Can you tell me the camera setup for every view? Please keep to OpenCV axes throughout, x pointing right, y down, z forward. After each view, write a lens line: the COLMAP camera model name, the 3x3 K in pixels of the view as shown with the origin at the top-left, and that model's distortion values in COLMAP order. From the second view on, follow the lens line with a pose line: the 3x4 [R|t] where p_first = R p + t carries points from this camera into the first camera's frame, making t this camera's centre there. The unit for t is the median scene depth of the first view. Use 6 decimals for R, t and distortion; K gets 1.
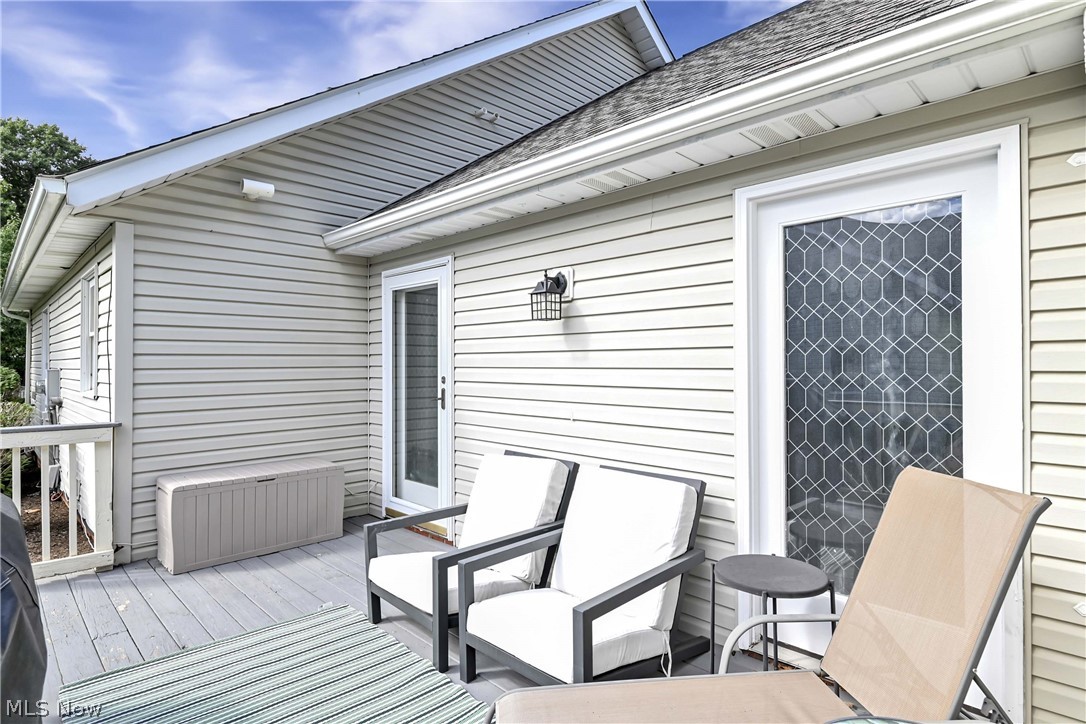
lens RADIAL K [[576.0, 0, 543.0], [0, 576.0, 362.0], [0, 0, 1]] dist [-0.000998, -0.000032]
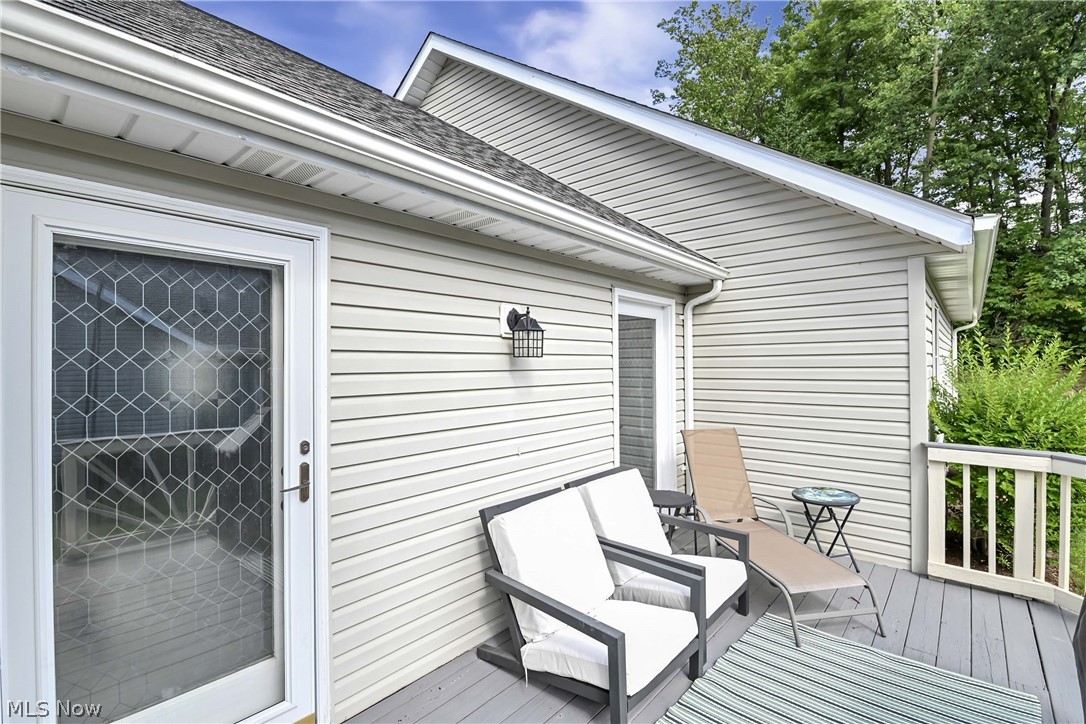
lens RADIAL K [[493.6, 0, 543.0], [0, 493.6, 362.0], [0, 0, 1]] dist [0.000371, -0.000038]
pose [[-0.077378, 0.000556, 0.997002, -0.826061], [-0.003455, 0.999994, -0.000826, -0.063860], [-0.996996, -0.003509, -0.077375, 1.017286]]
